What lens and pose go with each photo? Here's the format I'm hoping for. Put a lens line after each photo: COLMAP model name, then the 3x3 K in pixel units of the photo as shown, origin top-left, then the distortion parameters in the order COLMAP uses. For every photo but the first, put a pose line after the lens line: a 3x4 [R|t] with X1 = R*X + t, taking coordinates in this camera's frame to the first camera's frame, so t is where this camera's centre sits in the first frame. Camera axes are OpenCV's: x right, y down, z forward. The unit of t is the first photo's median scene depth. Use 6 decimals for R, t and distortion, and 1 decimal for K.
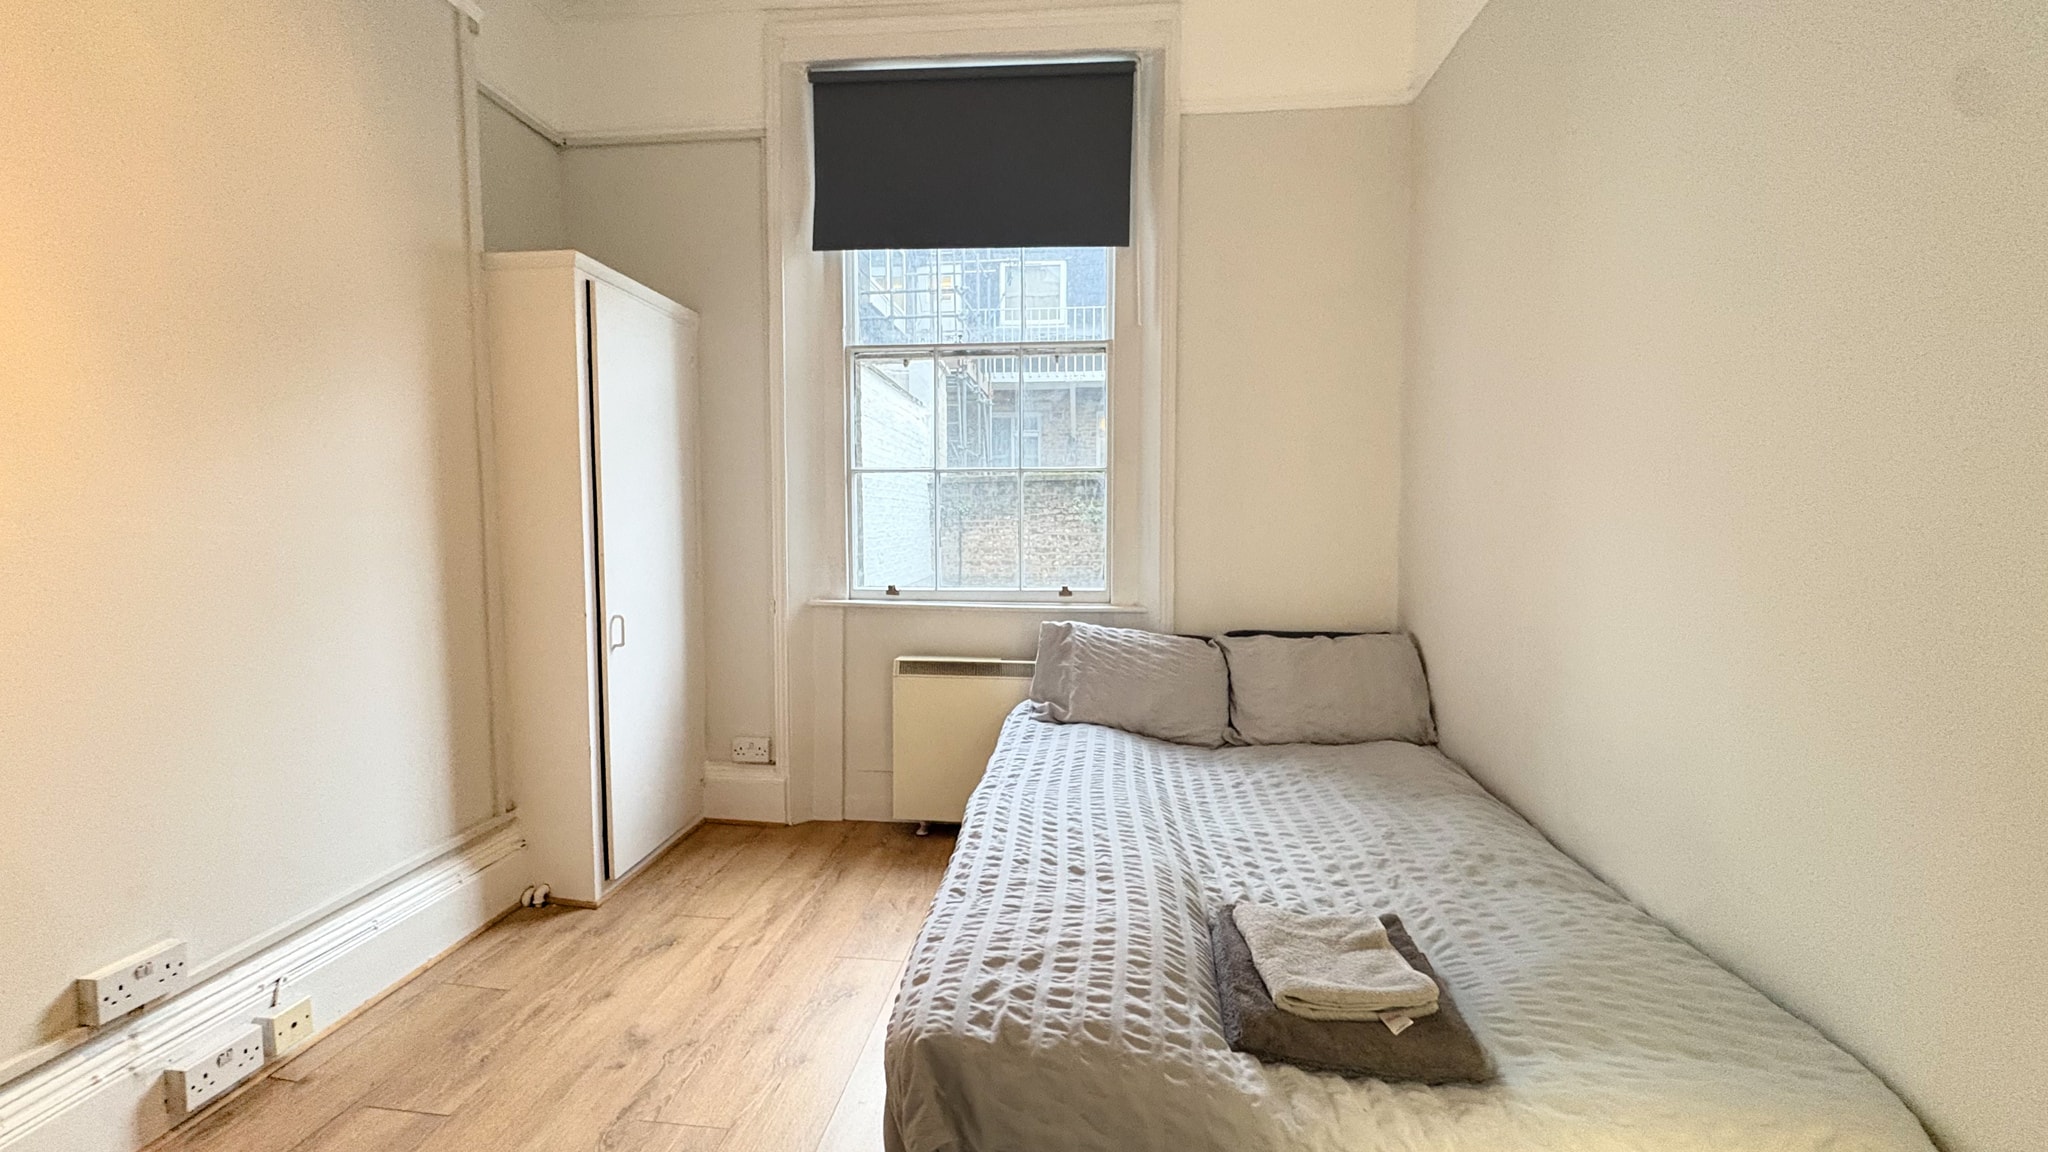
lens RADIAL K [[833.1, 0, 1017.6], [0, 833.1, 578.8], [0, 0, 1]] dist [-0.000448, -0.000125]
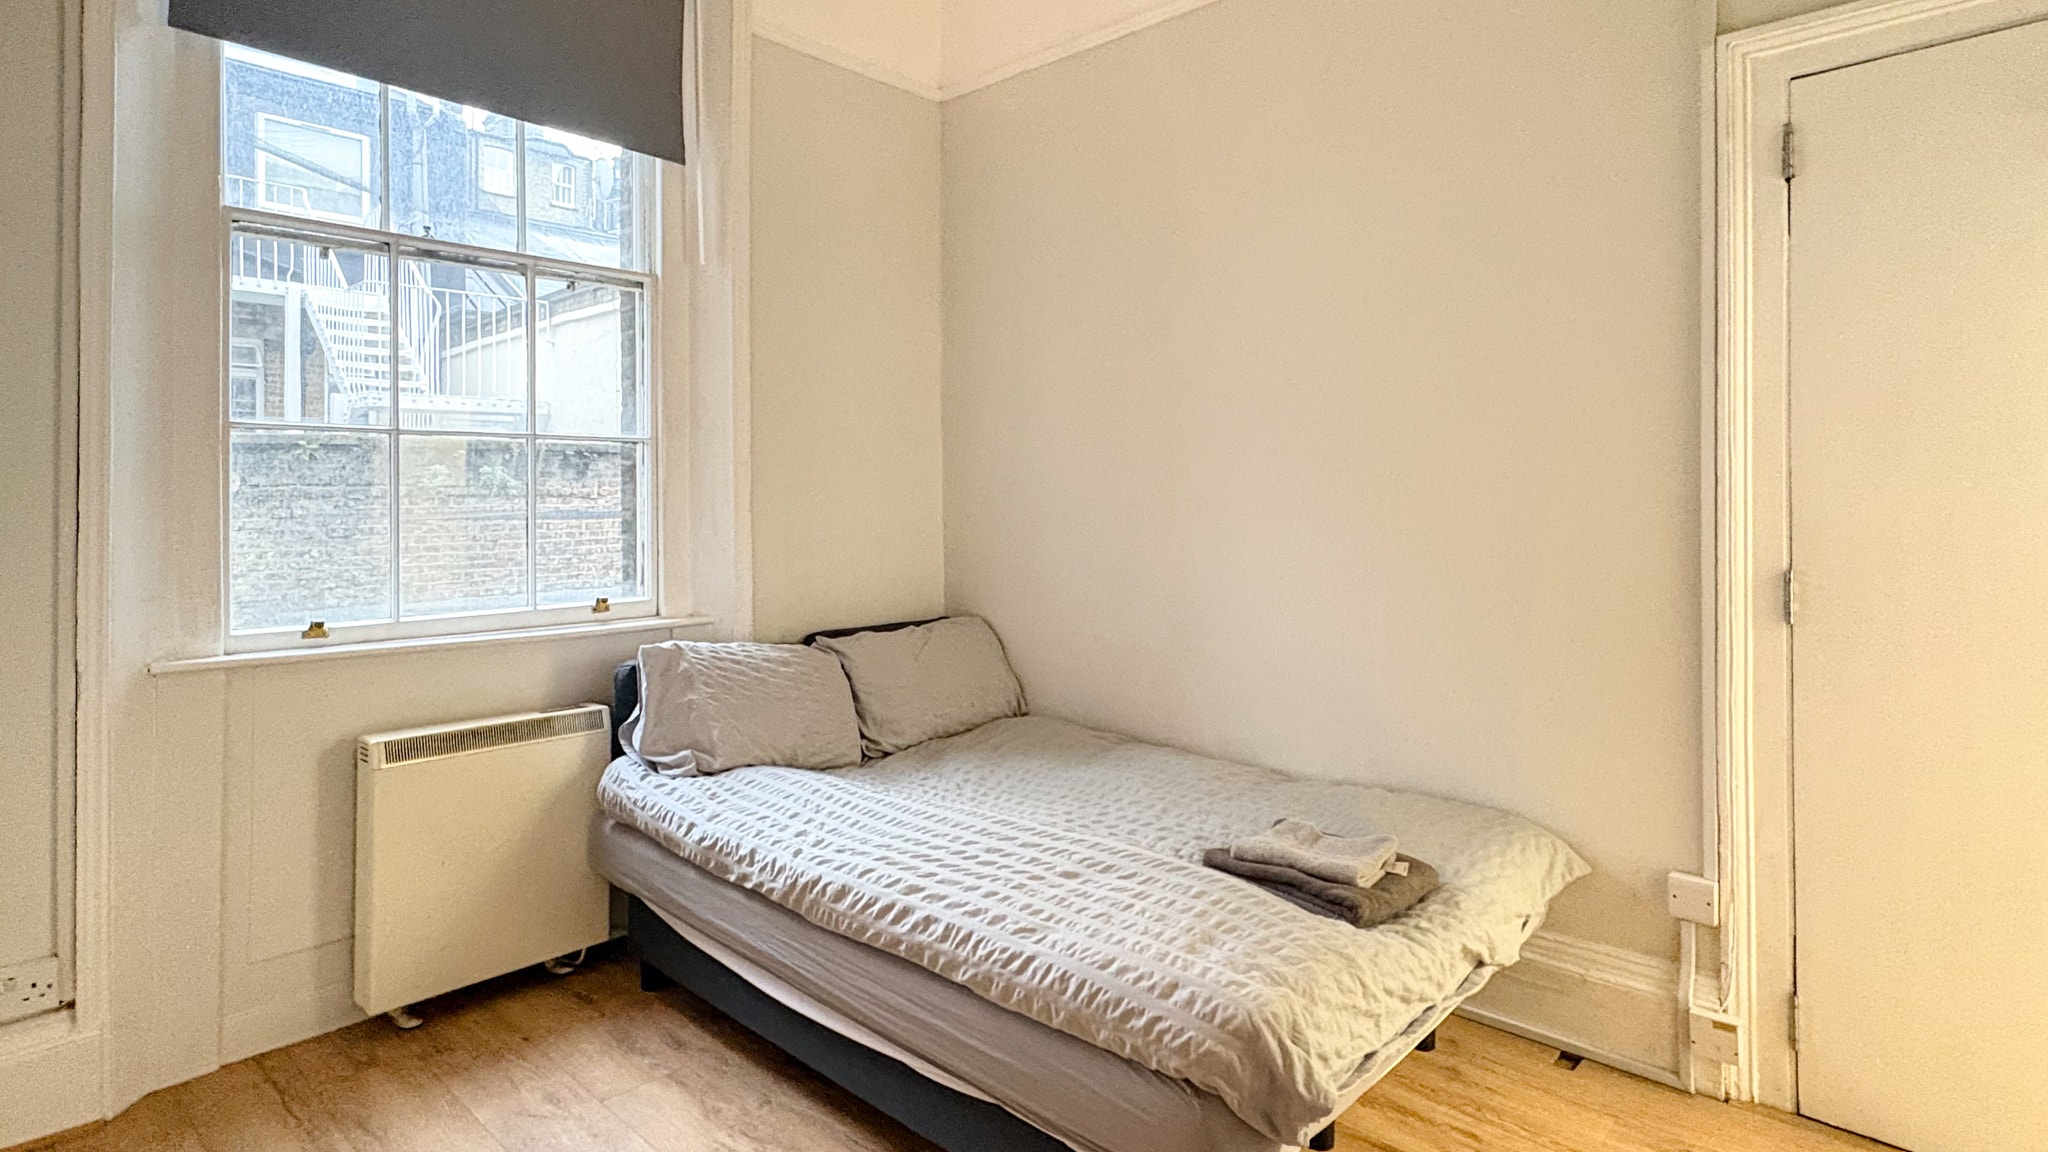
lens RADIAL K [[1064.2, 0, 1047.0], [0, 1064.2, 492.2], [0, 0, 1]] dist [0.003976, -0.000089]
pose [[0.587291, 0.001449, 0.809374, -0.553483], [0.063706, 0.996813, -0.048010, -0.016771], [-0.806865, 0.079757, 0.585327, 0.164715]]
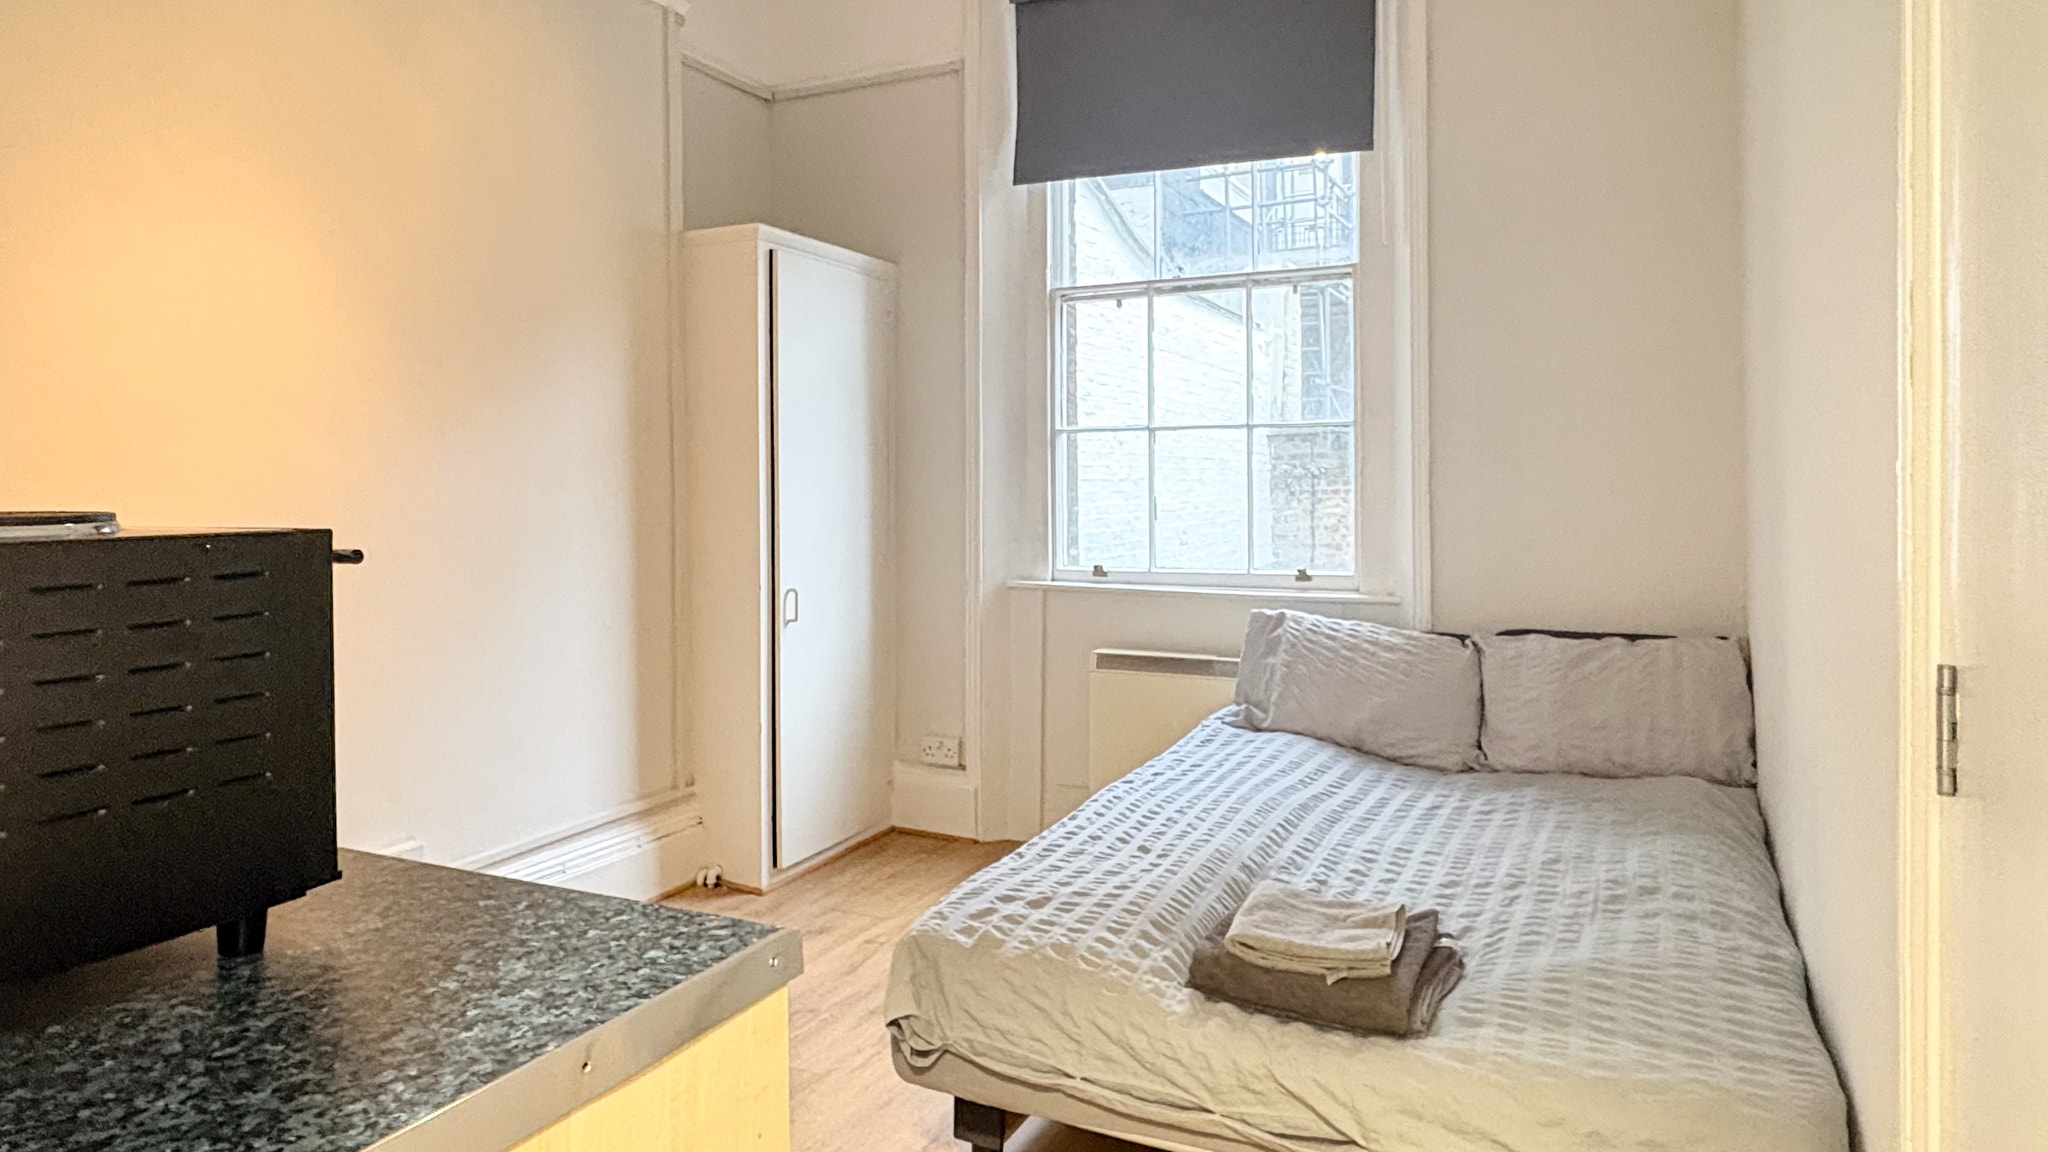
lens RADIAL K [[1253.6, 0, 1064.3], [0, 1253.6, 500.2], [0, 0, 1]] dist [0.000634, -0.000088]
pose [[0.945987, -0.003043, -0.324190, 0.275924], [-0.015891, 0.998319, -0.055739, 0.016383], [0.323814, 0.057880, 0.944349, -0.260340]]
